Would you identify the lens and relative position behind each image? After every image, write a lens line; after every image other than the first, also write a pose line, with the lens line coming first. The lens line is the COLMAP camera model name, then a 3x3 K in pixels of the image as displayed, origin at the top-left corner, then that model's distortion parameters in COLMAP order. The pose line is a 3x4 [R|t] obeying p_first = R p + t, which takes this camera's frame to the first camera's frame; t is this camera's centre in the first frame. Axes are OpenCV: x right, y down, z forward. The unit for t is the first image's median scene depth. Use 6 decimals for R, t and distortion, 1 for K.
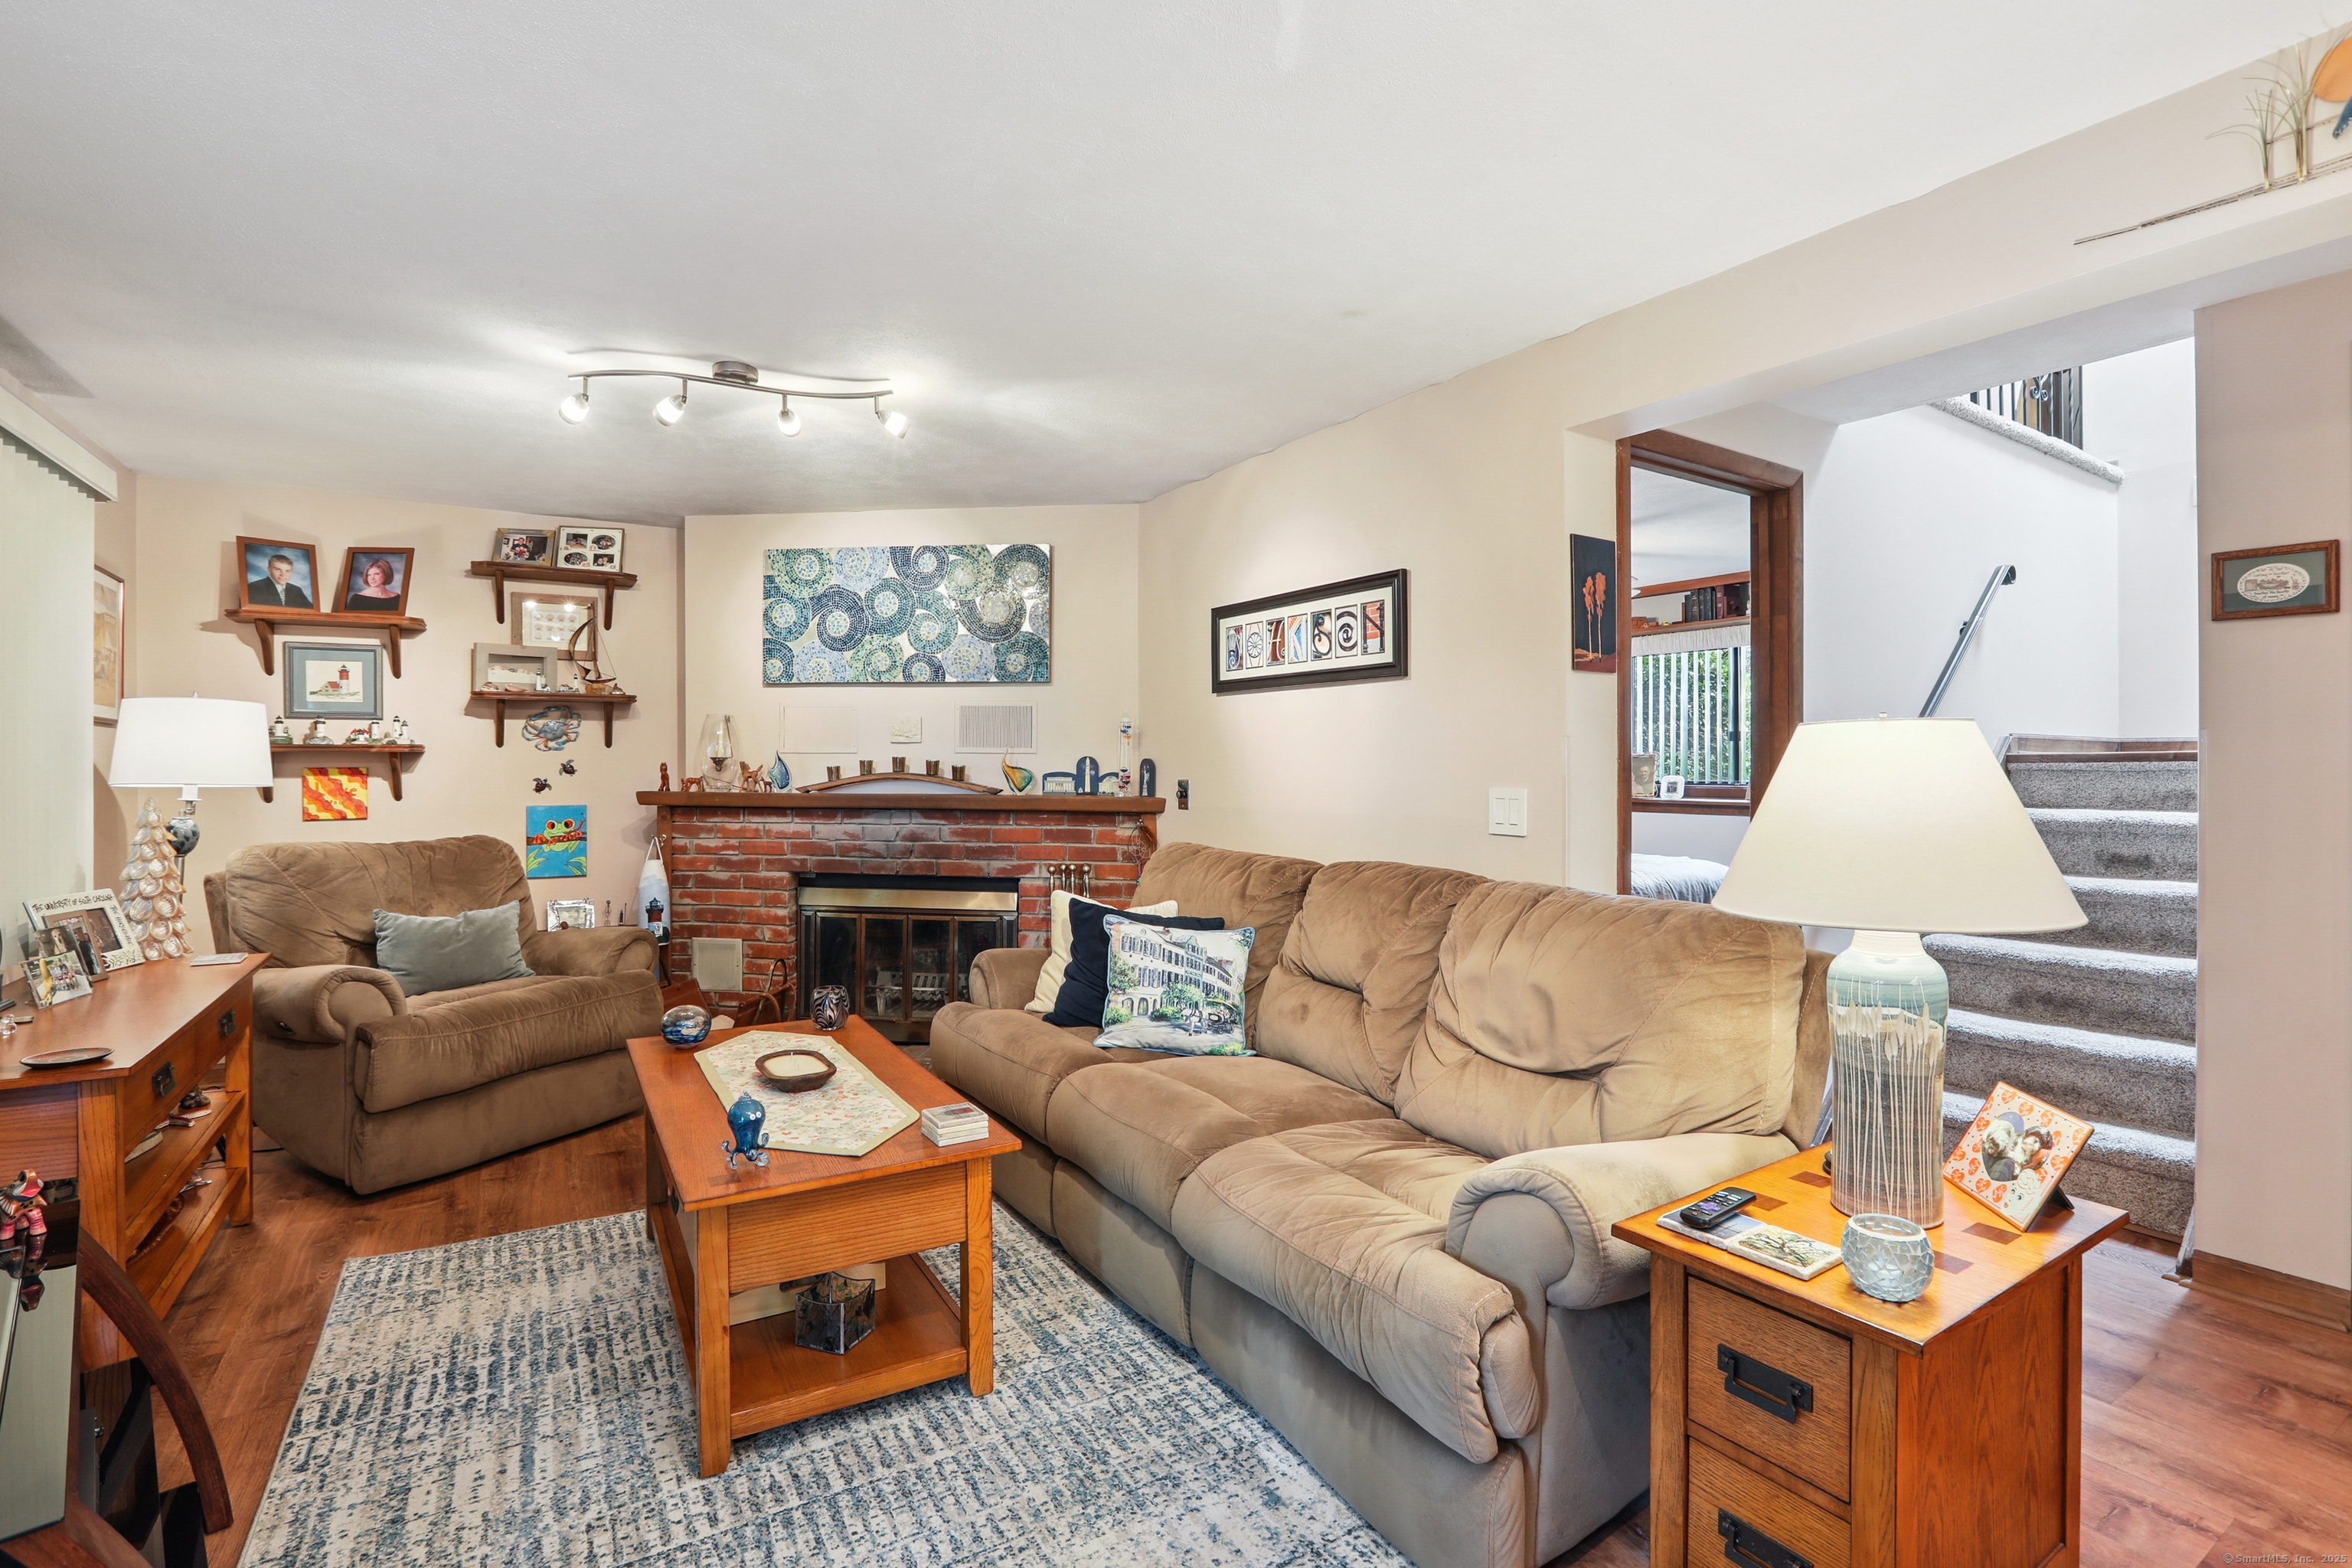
lens RADIAL K [[1099.0, 0, 1191.6], [0, 1099.0, 776.8], [0, 0, 1]] dist [-0.046348, 0.020081]
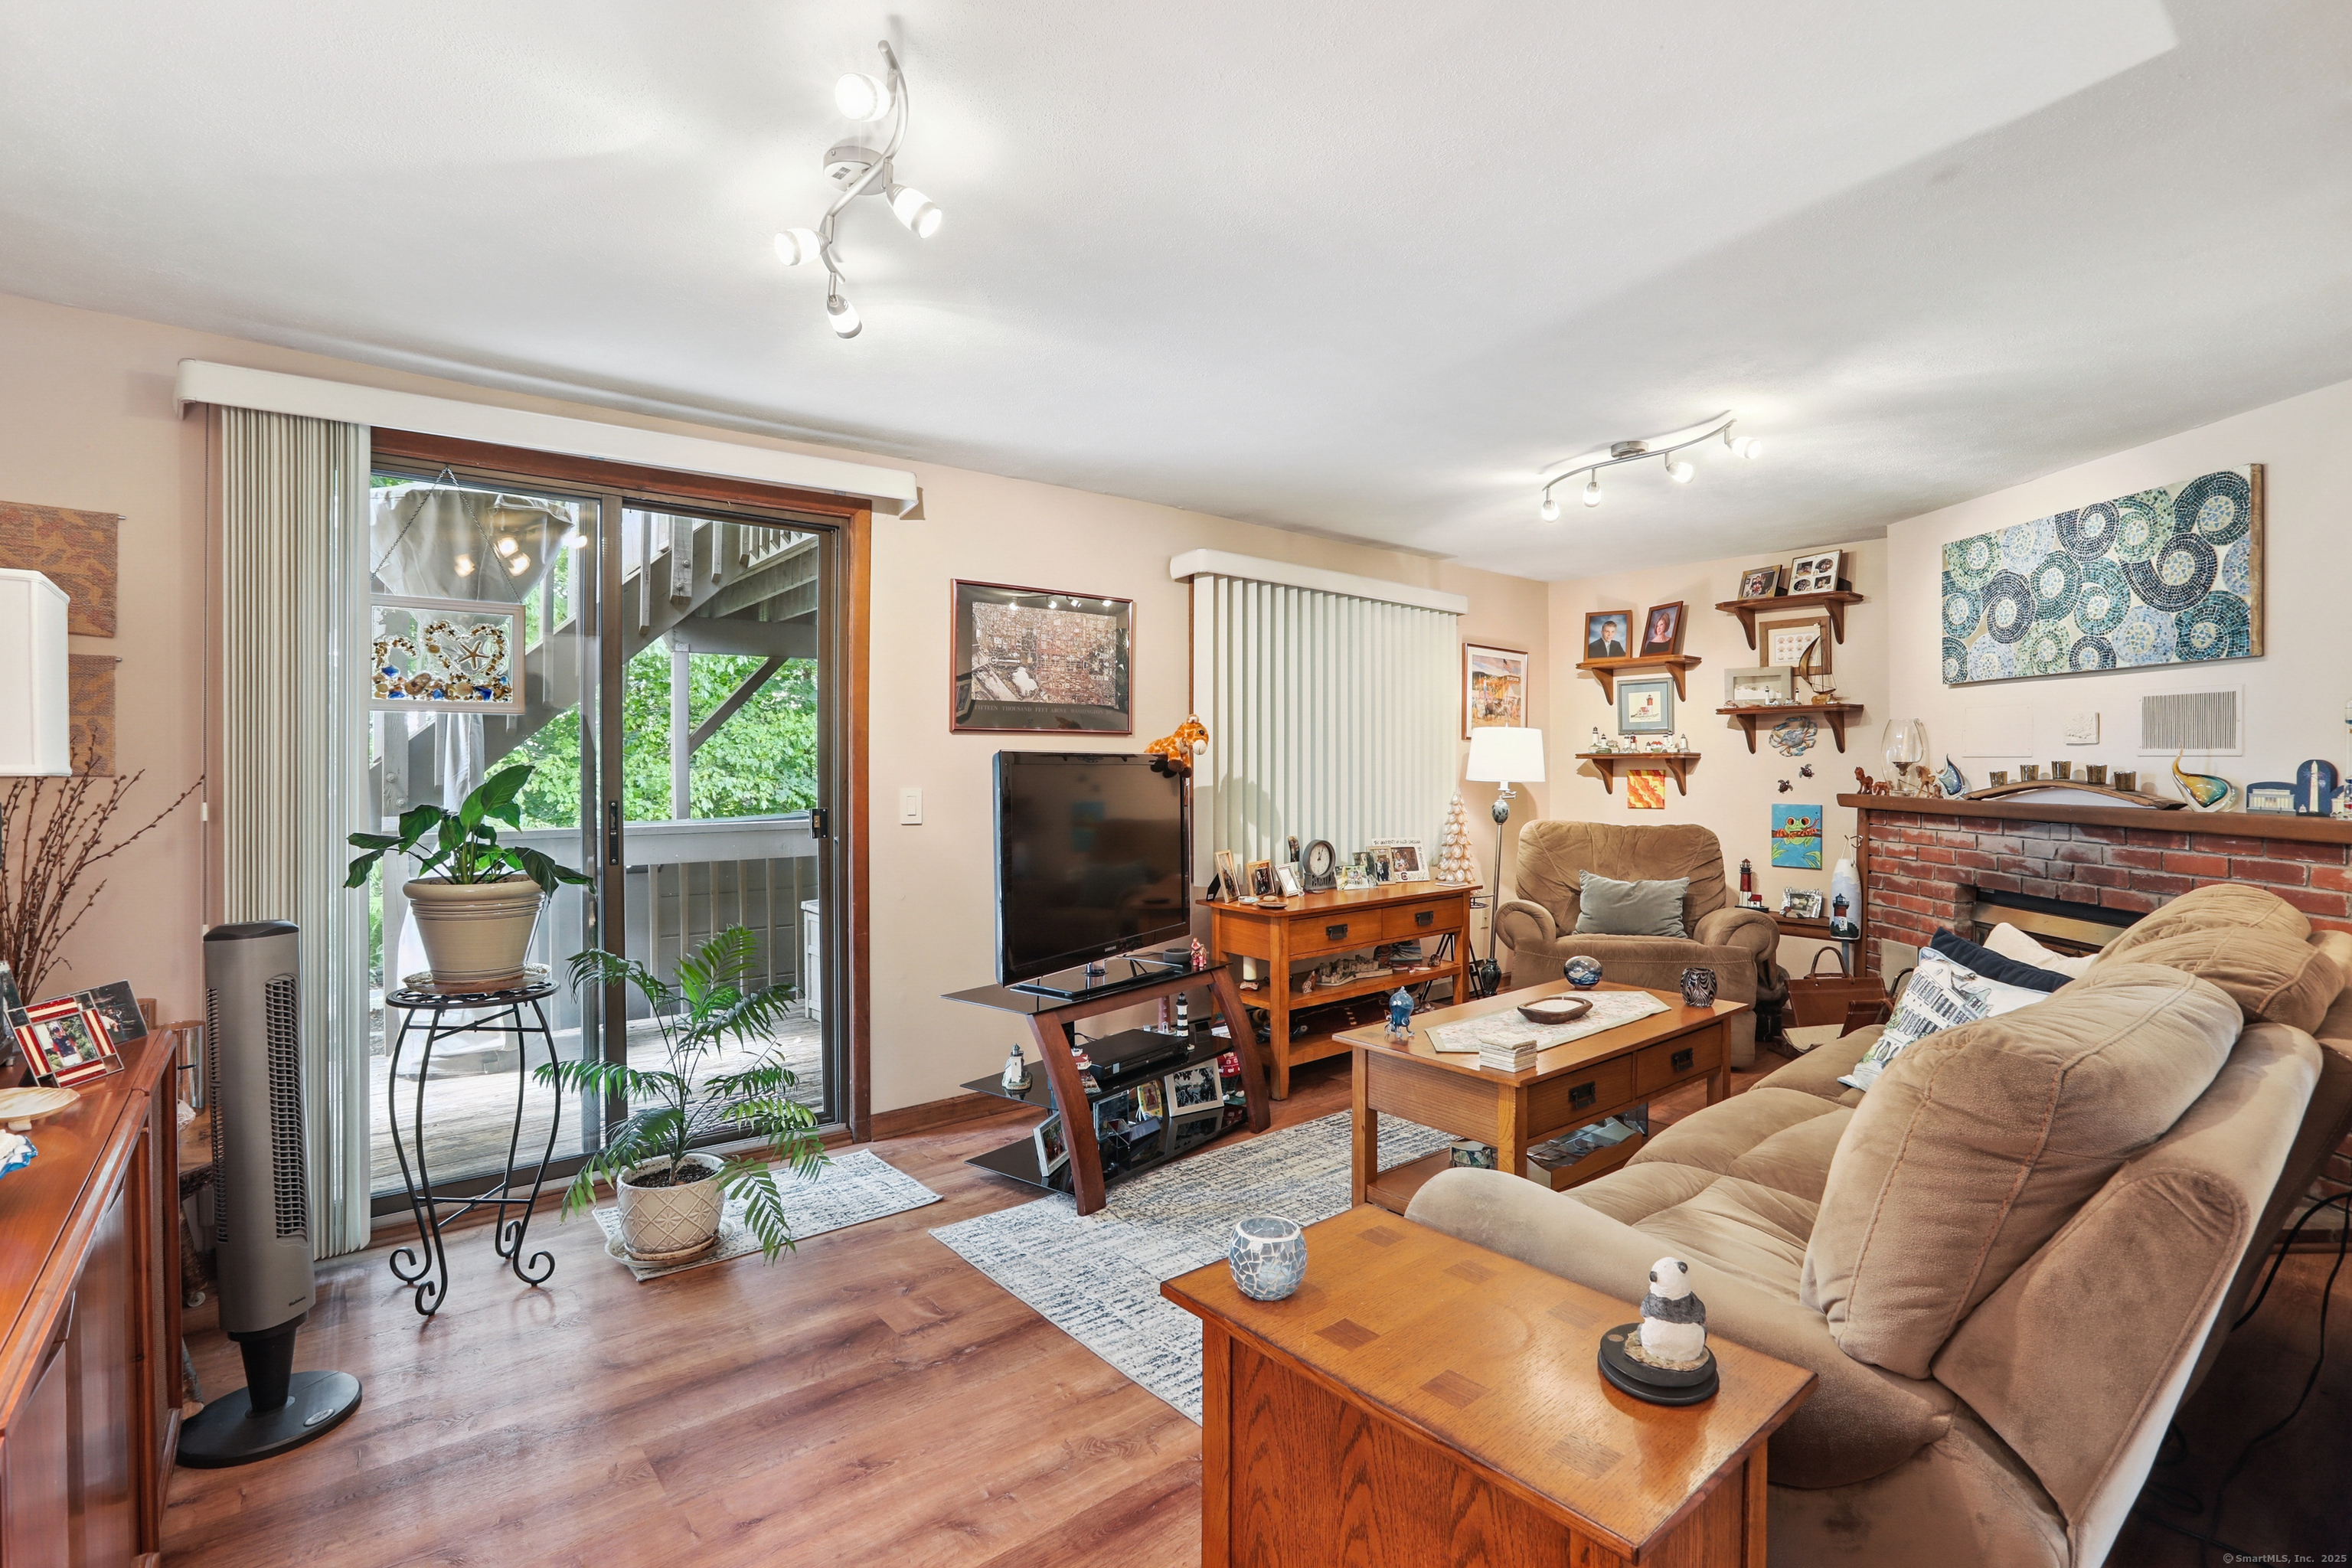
lens RADIAL K [[1099.0, 0, 1191.6], [0, 1099.0, 776.8], [0, 0, 1]] dist [-0.046348, 0.020081]
pose [[0.149921, 0.010914, -0.988638, 0.455935], [-0.012708, 0.999878, 0.009111, -0.004941], [0.988616, 0.011198, 0.150041, 0.209646]]
